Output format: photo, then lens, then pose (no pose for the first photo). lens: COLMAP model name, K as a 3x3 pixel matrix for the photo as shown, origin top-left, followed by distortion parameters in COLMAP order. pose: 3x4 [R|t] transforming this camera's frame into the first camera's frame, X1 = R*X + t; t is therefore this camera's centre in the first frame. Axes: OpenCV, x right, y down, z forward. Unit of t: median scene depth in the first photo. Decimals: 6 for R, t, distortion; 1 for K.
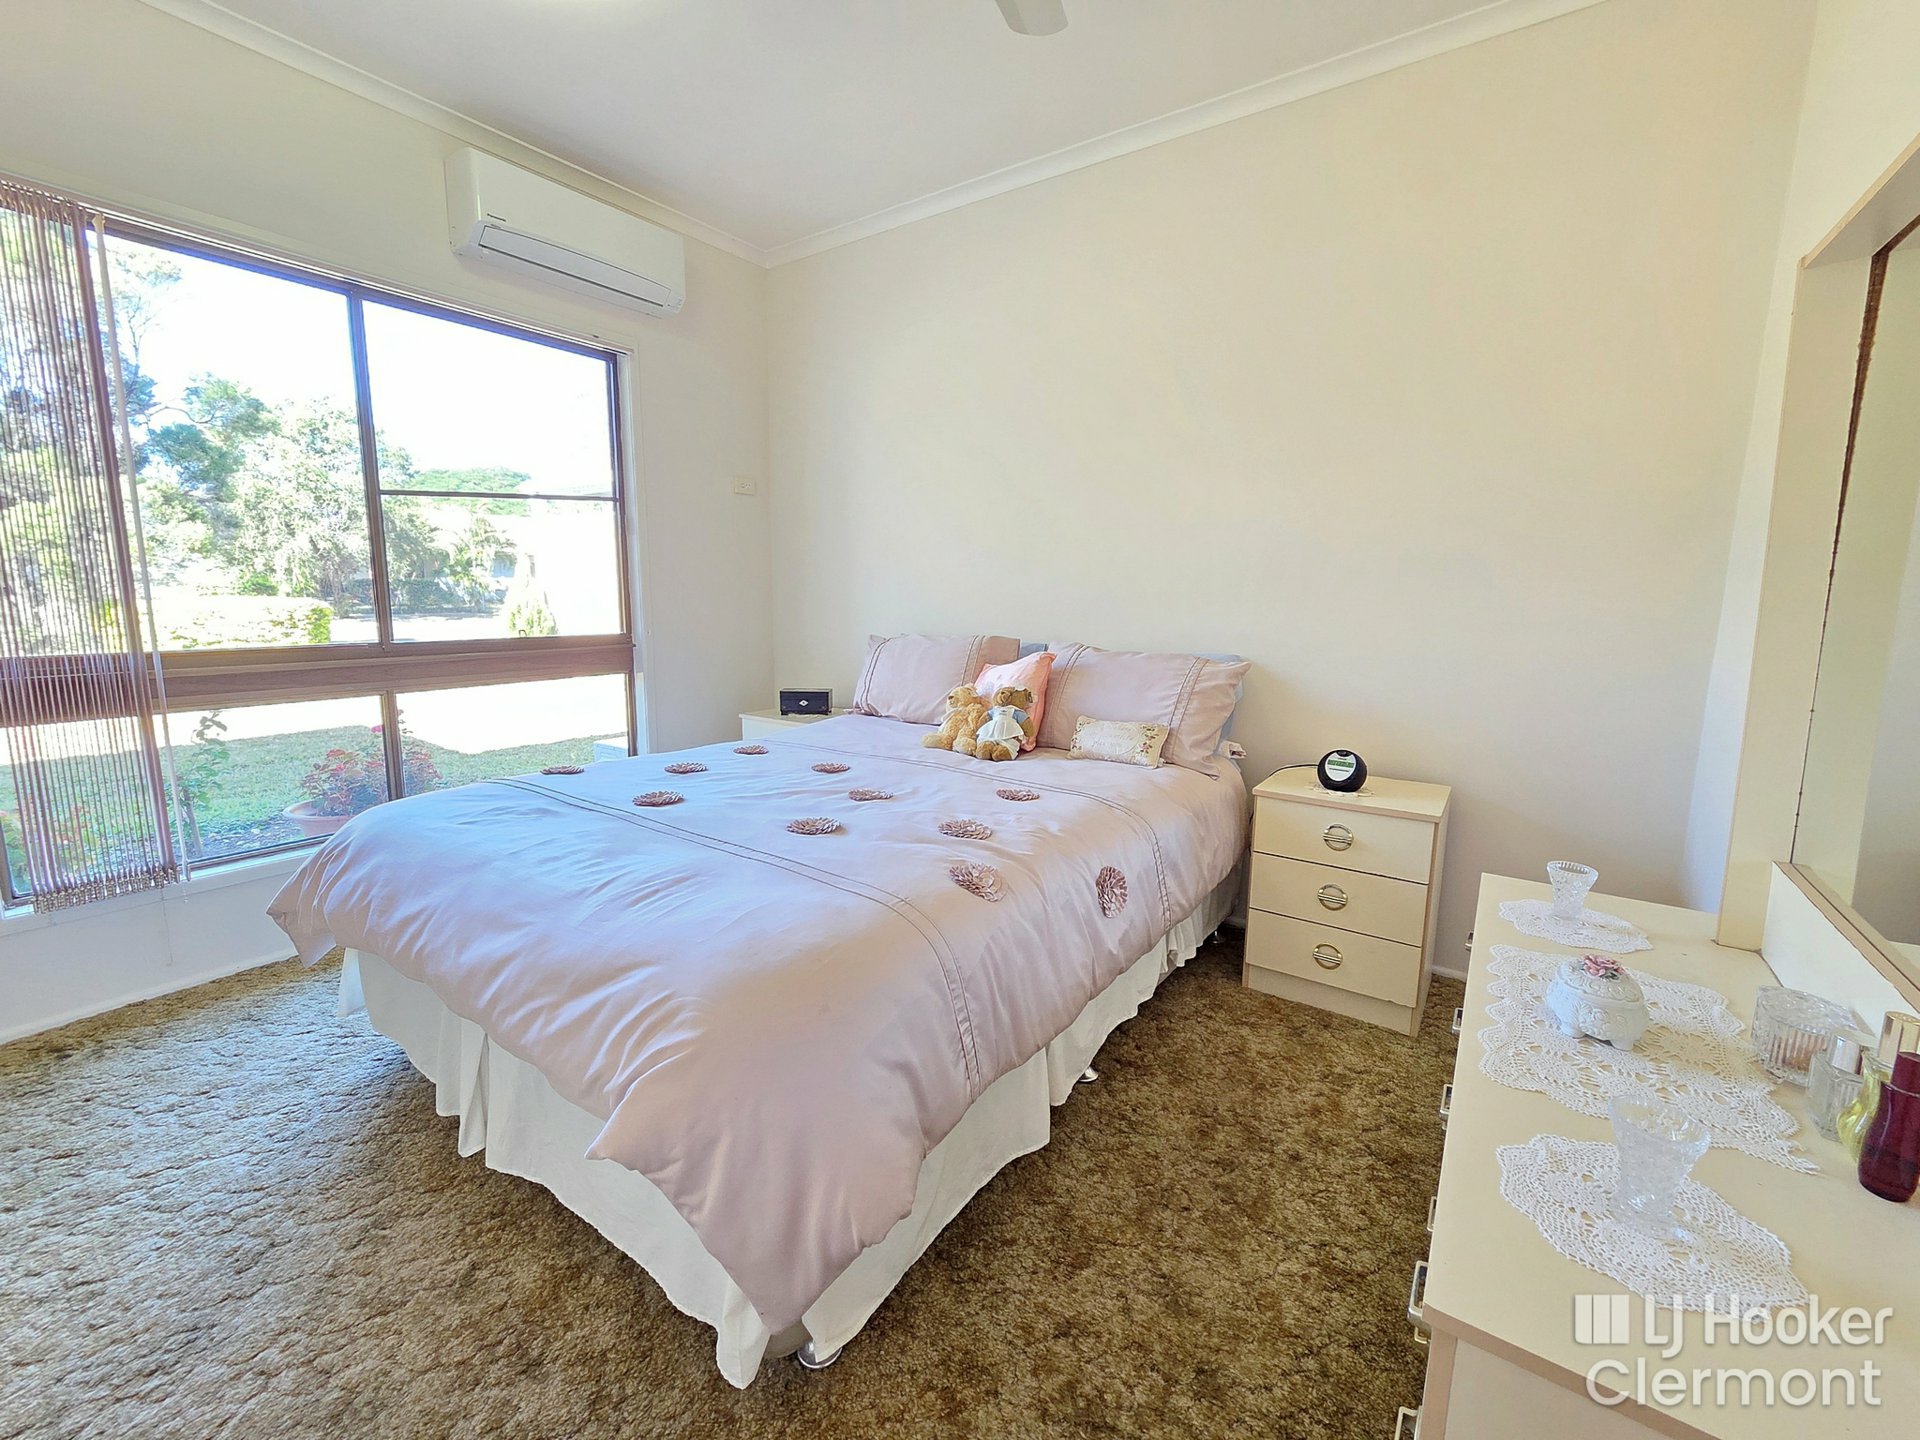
lens RADIAL K [[787.0, 0, 982.2], [0, 787.0, 686.7], [0, 0, 1]] dist [-0.002301, 0.000201]
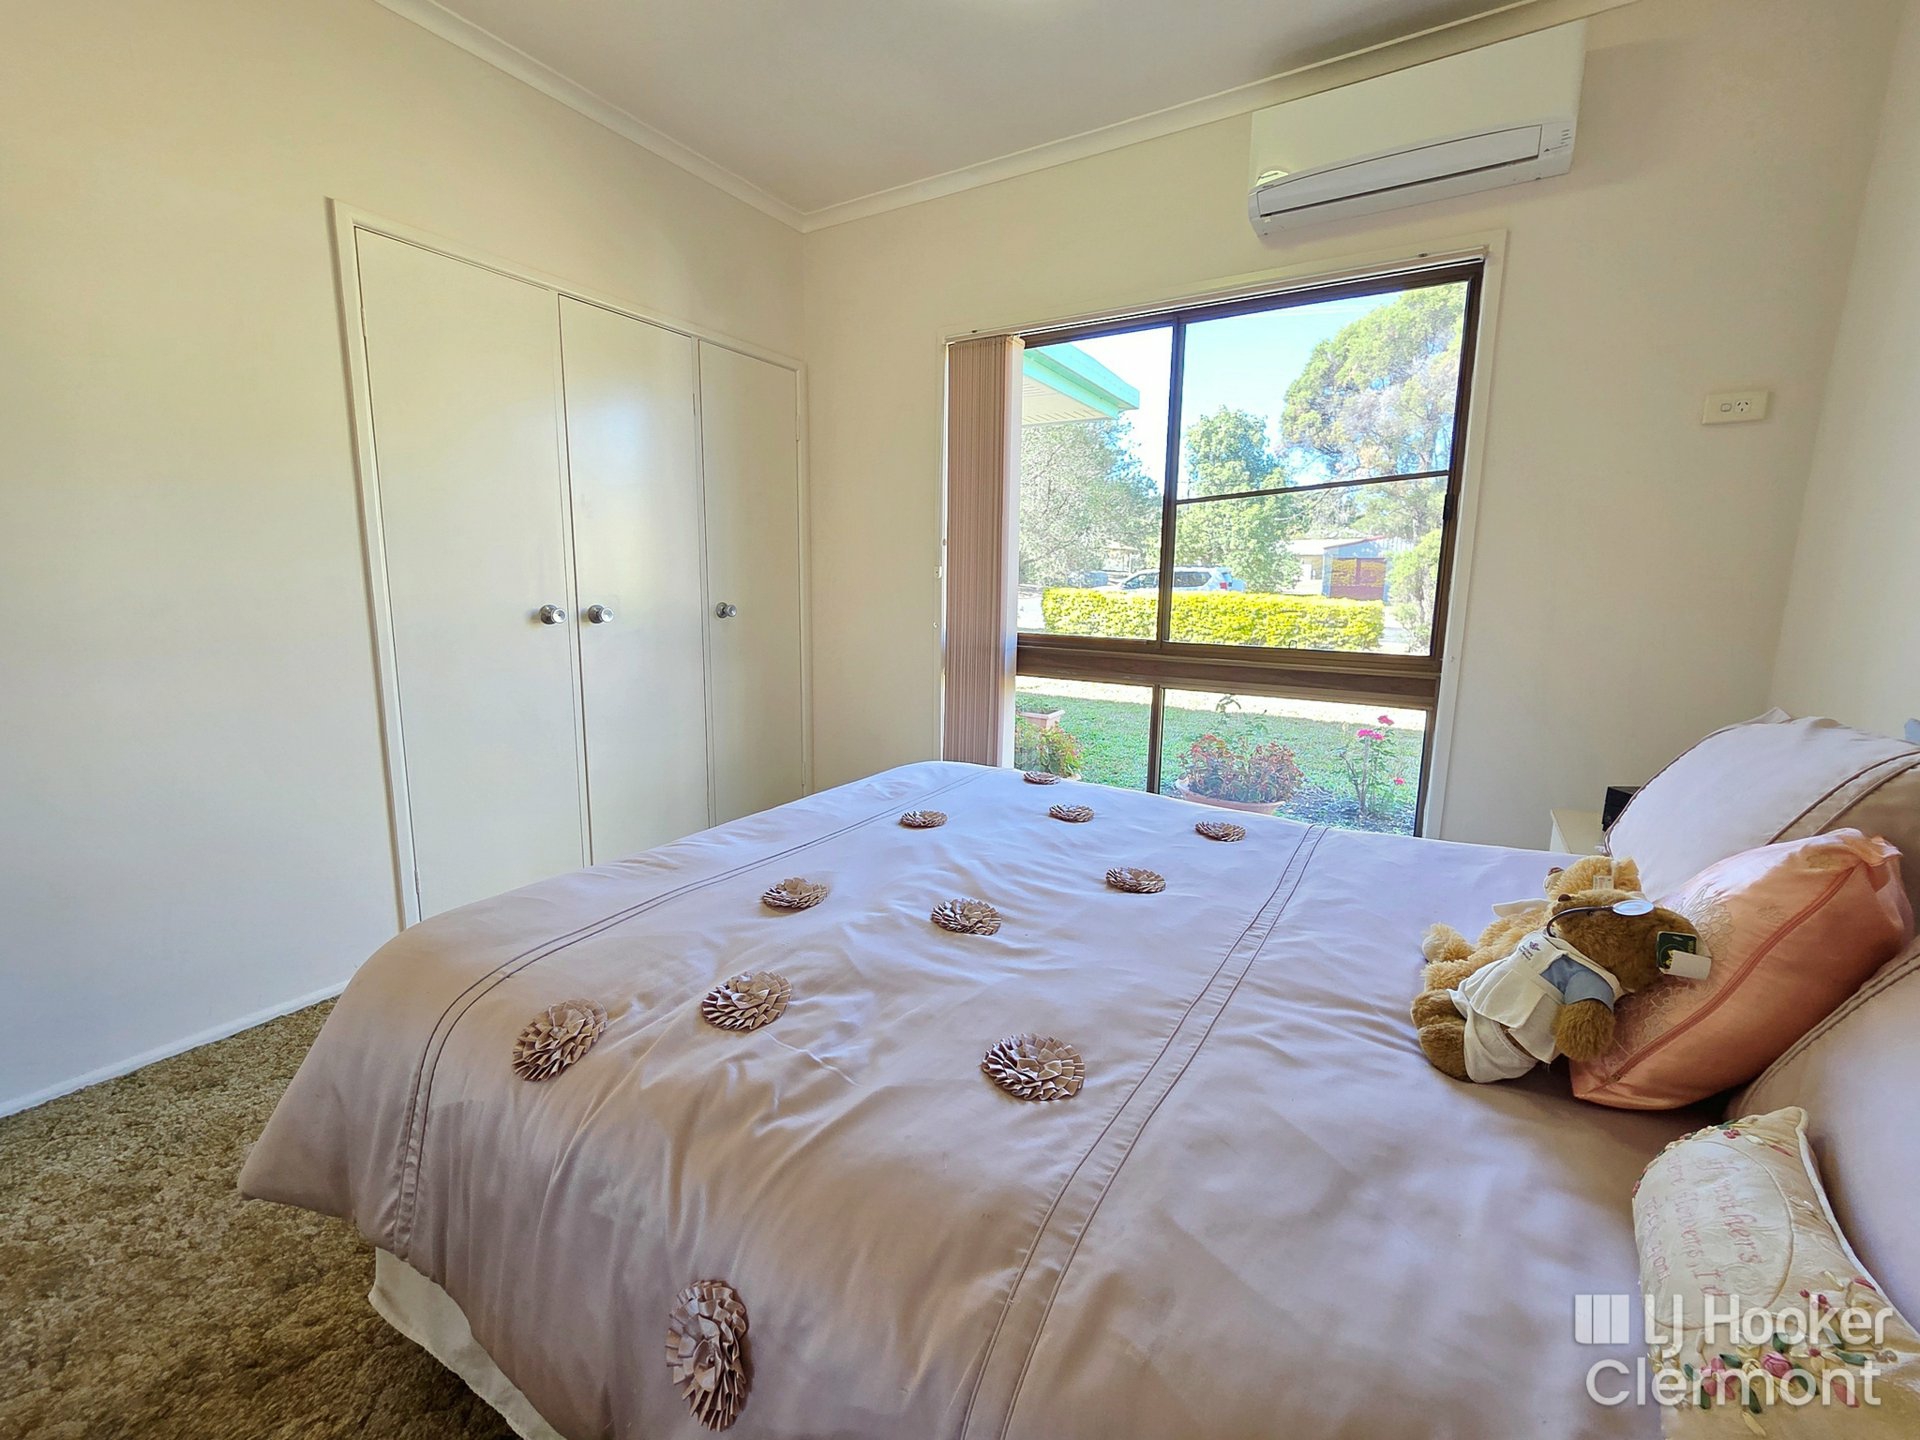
lens RADIAL K [[787.0, 0, 966.2], [0, 787.0, 702.7], [0, 0, 1]] dist [-0.002301, 0.000201]
pose [[0.050931, 0.142333, -0.988508, 0.343261], [-0.139416, 0.981114, 0.134085, -0.086473], [0.988923, 0.130985, 0.069813, 0.706086]]
